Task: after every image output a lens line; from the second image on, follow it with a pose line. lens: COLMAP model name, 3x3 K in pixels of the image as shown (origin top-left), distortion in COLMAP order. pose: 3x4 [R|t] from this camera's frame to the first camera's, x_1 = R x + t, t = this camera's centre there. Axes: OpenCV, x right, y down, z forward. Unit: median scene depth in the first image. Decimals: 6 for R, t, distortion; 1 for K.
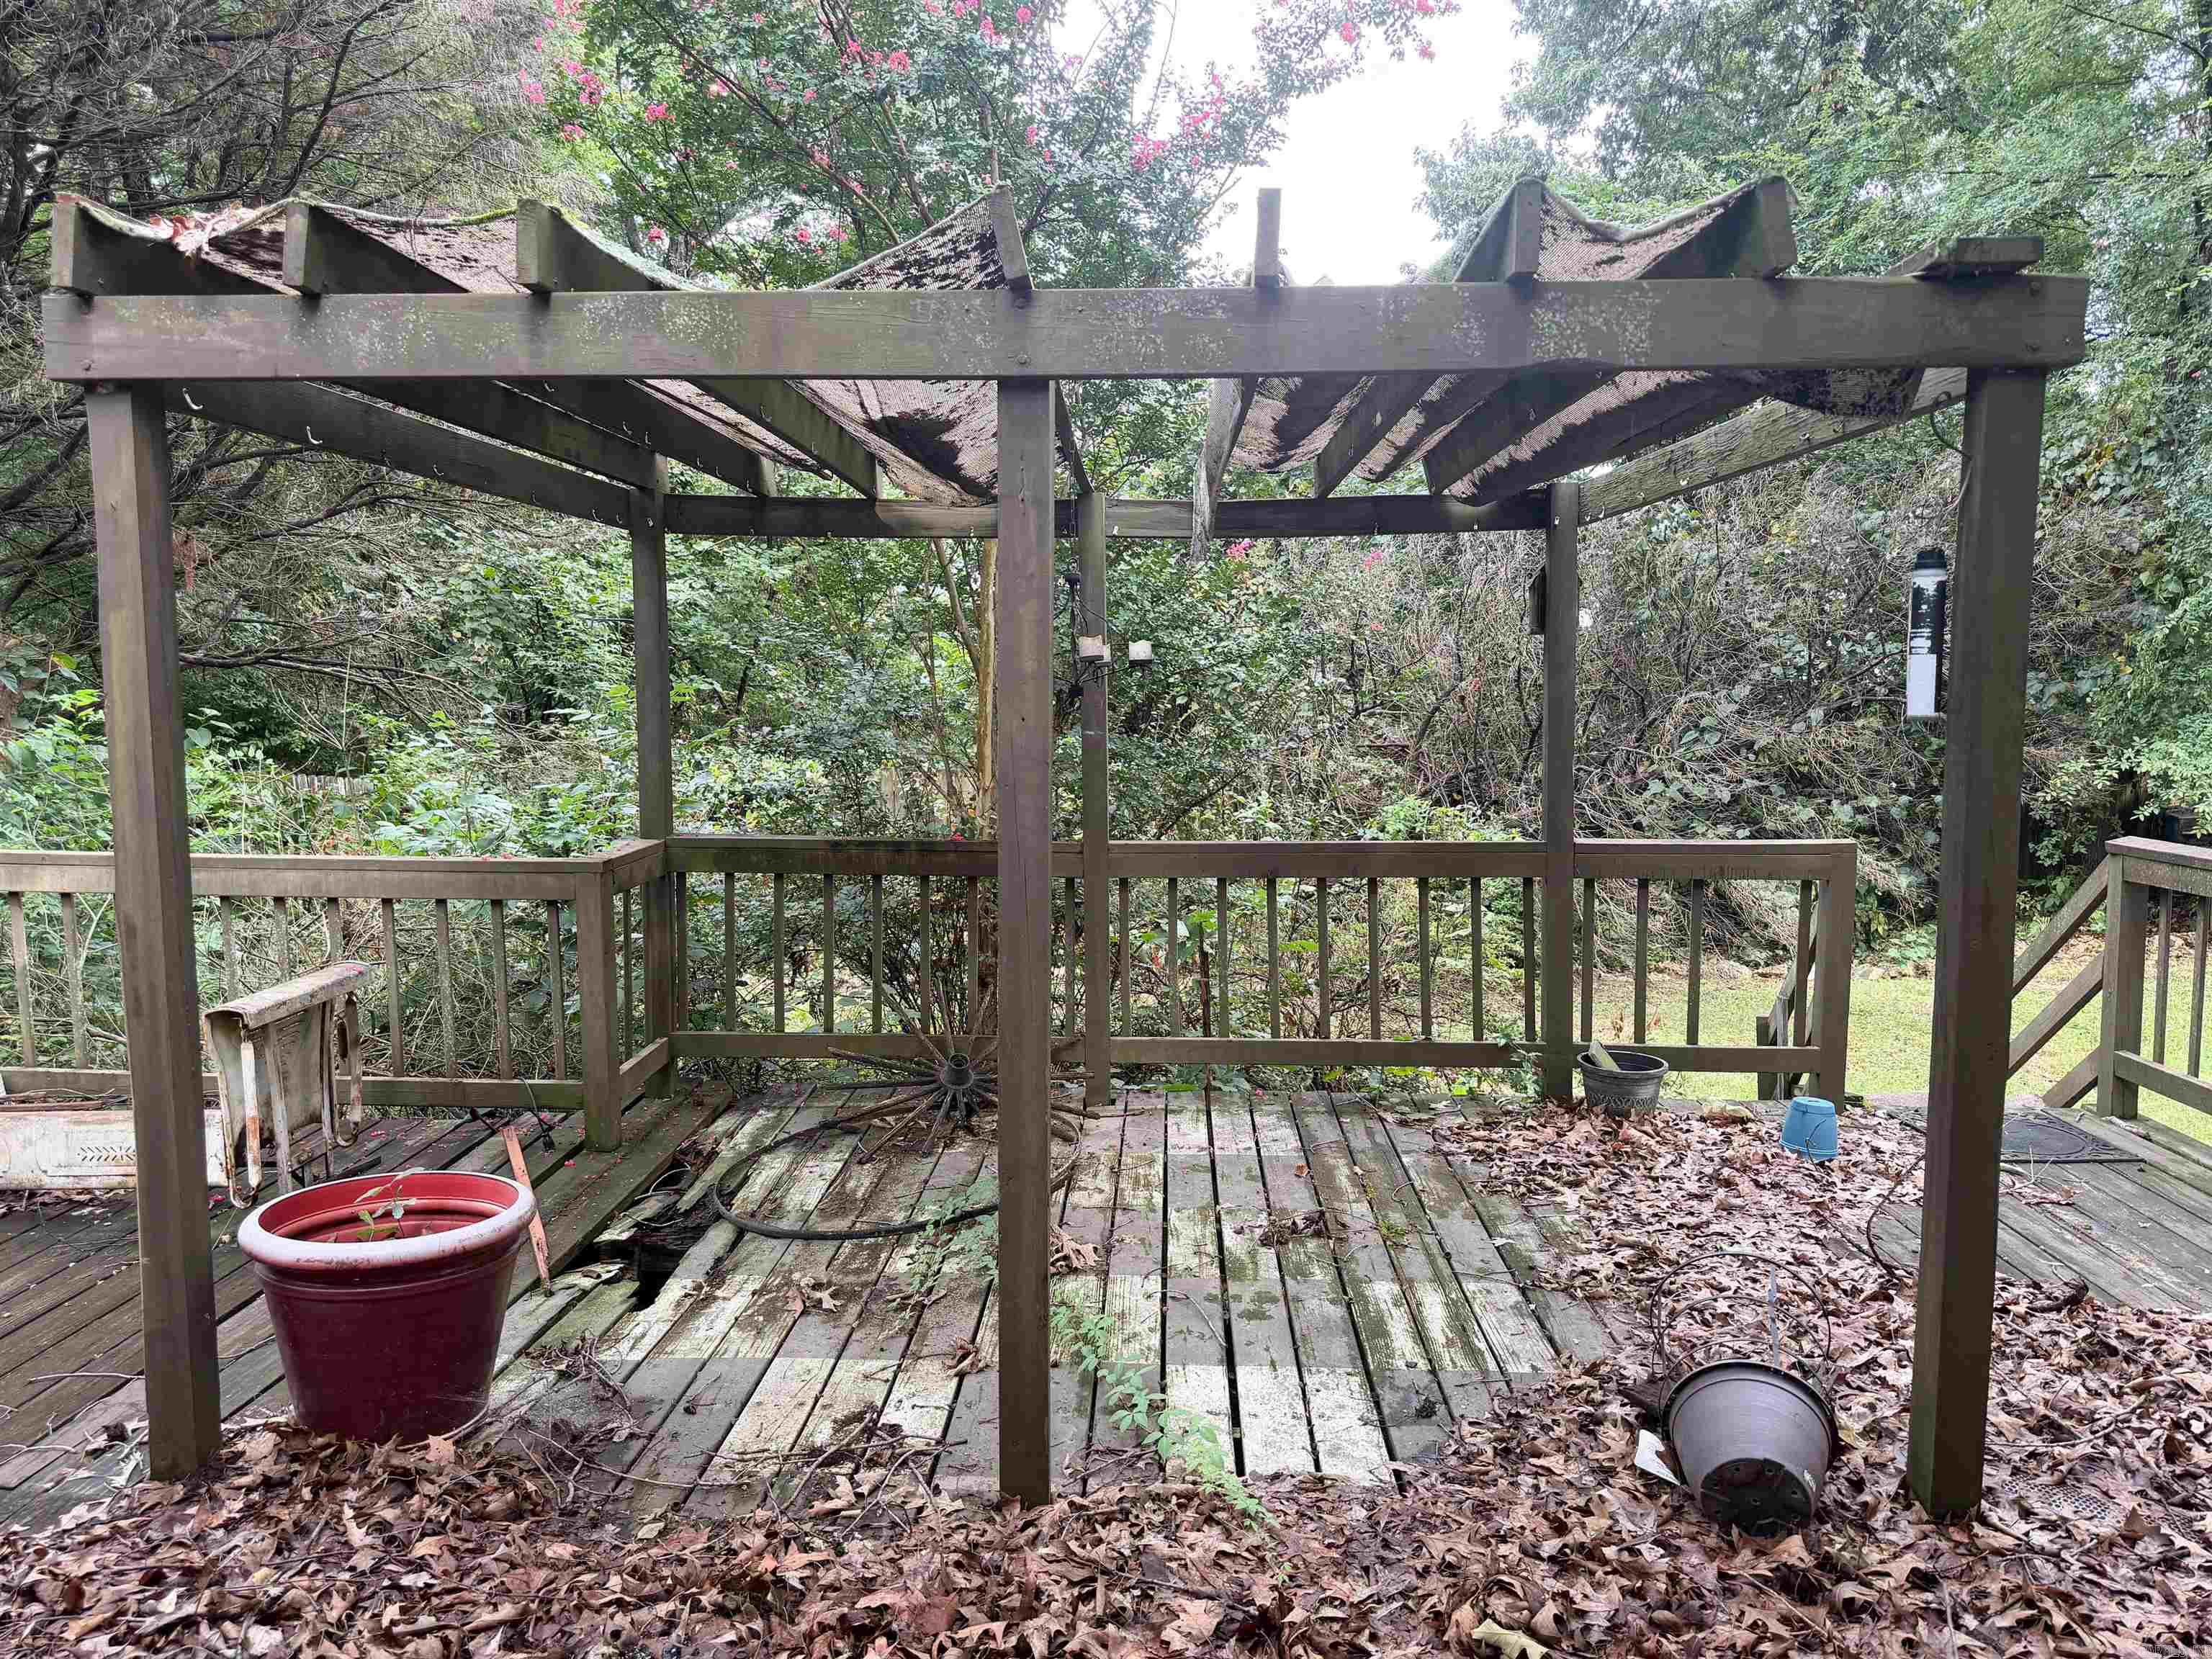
lens RADIAL K [[1578.5, 0, 1107.8], [0, 1578.5, 831.9], [0, 0, 1]] dist [0.017386, -0.018068]
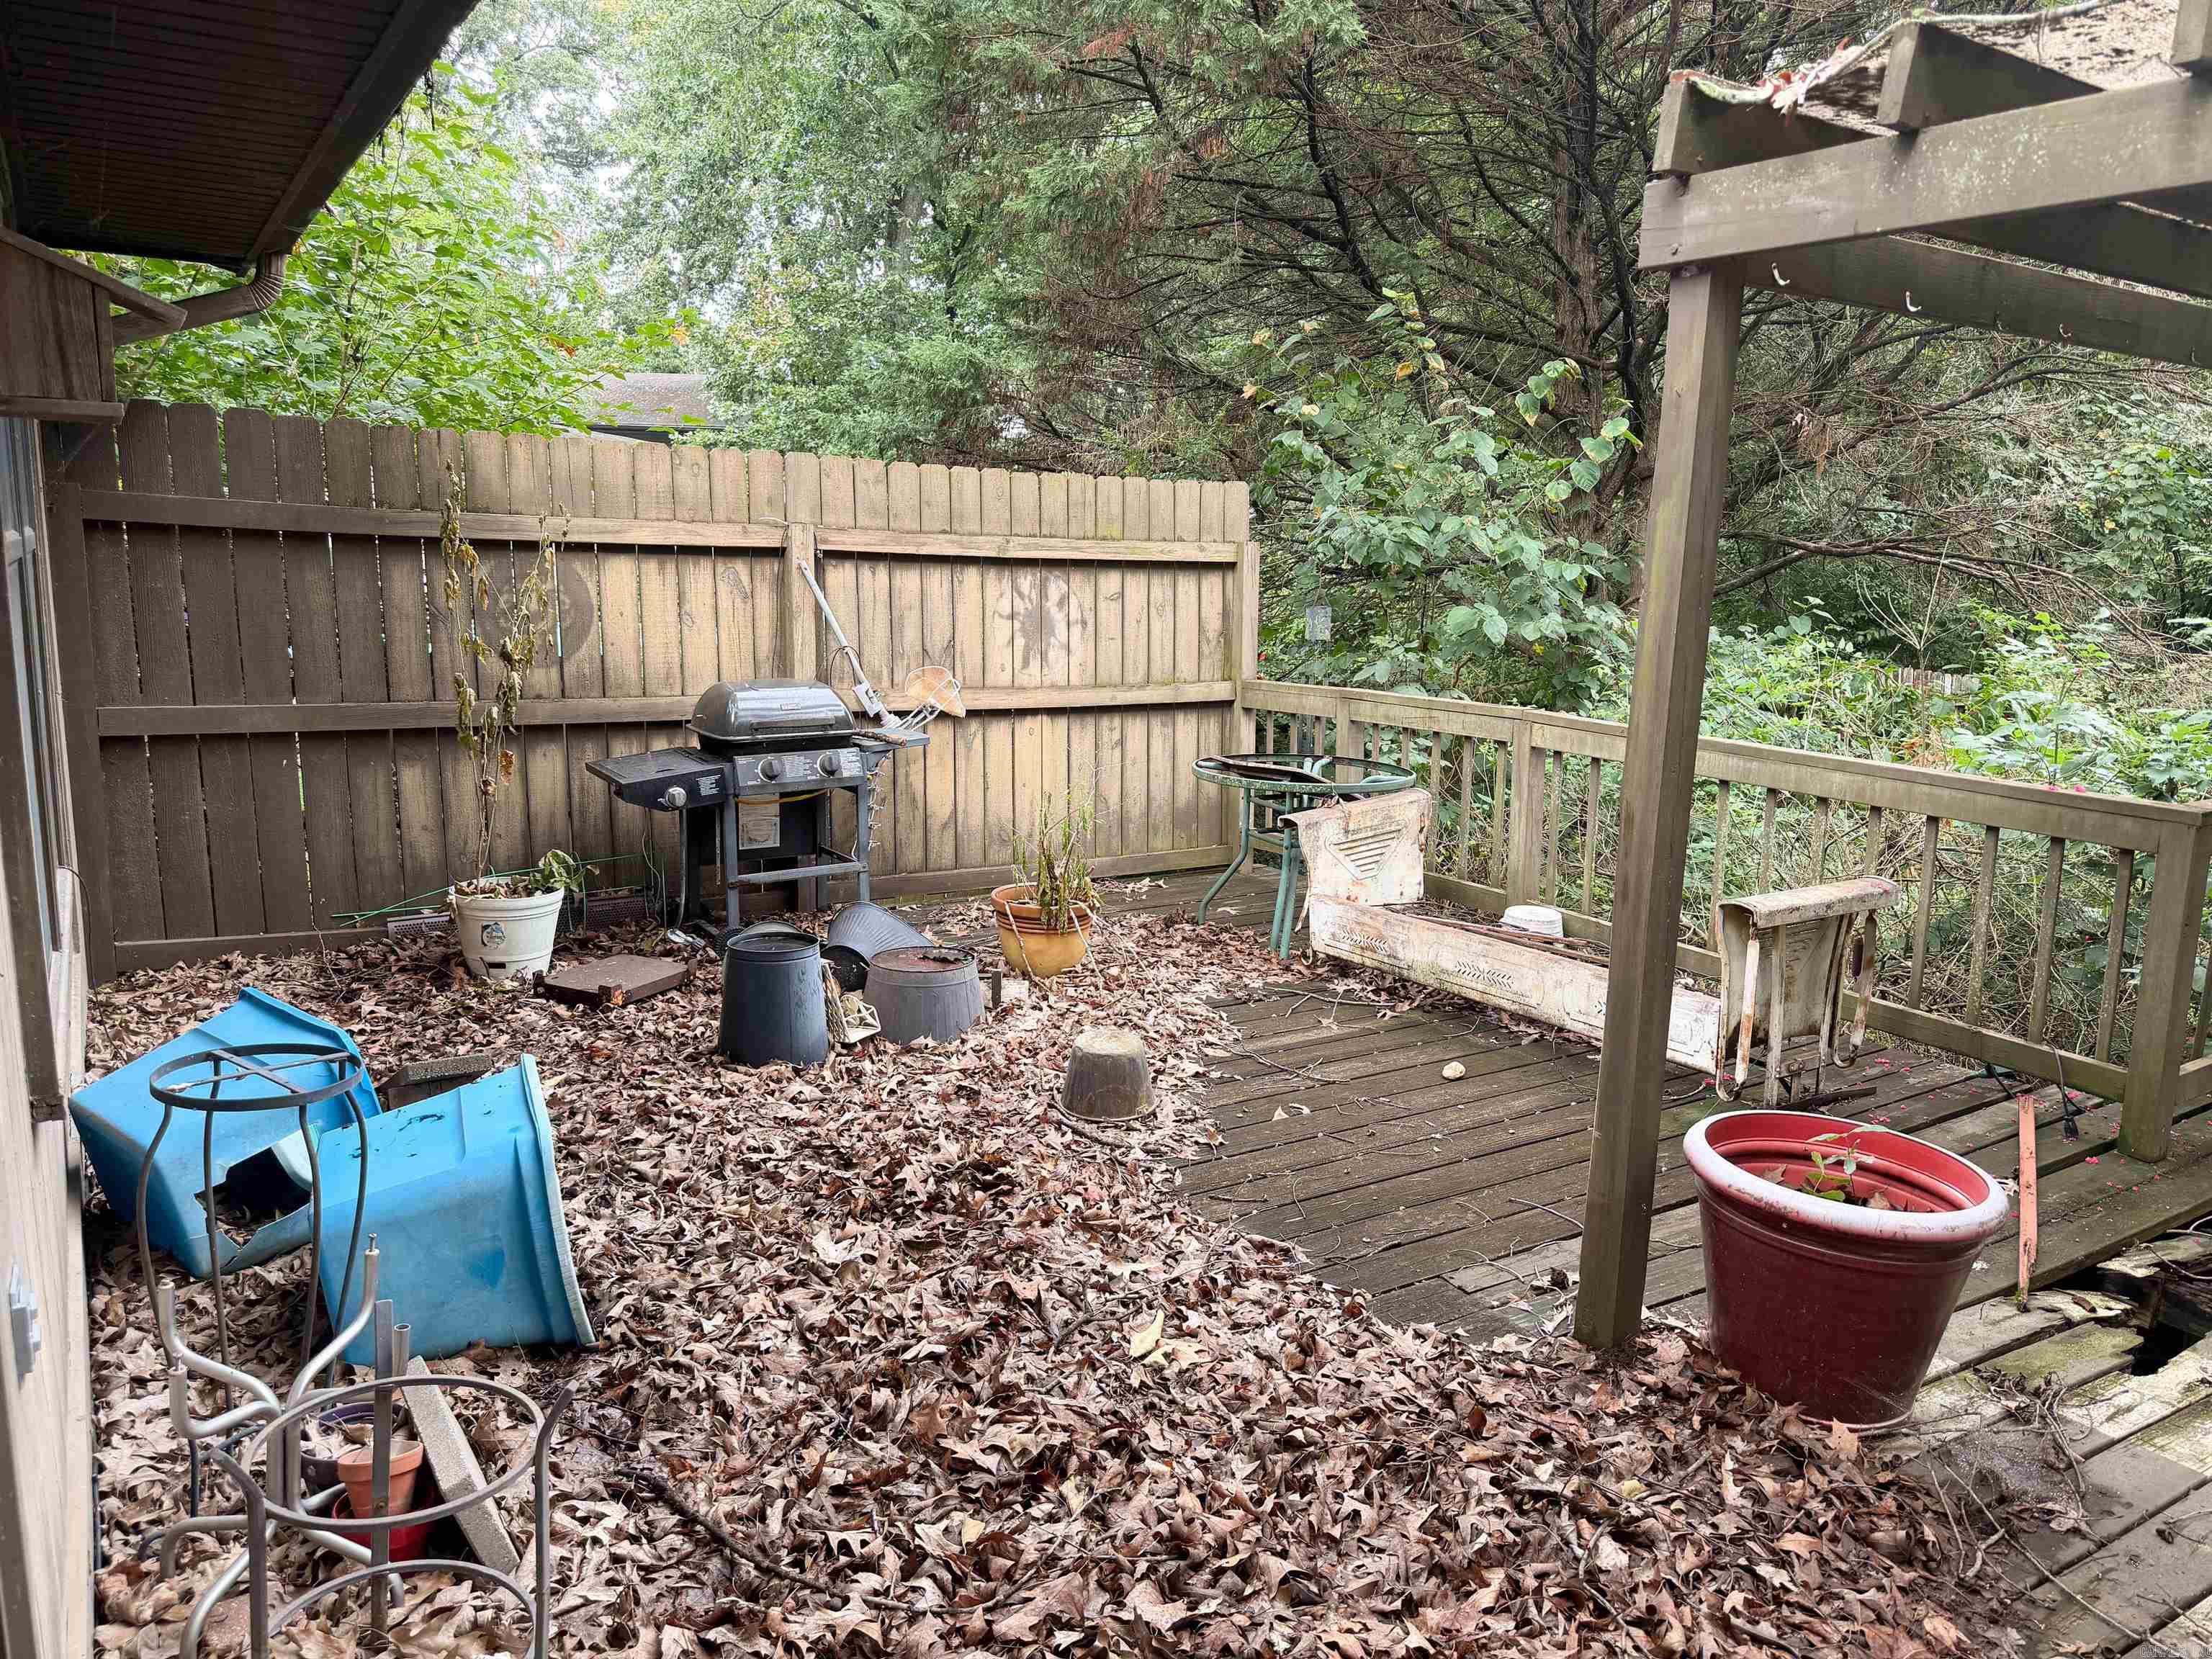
lens RADIAL K [[1578.5, 0, 1112.9], [0, 1578.5, 826.2], [0, 0, 1]] dist [0.017386, -0.018068]
pose [[0.583772, 0.161185, -0.795757, -0.002429], [-0.109204, 0.986778, 0.119764, -0.016372], [0.804540, 0.016985, 0.593655, 0.120412]]
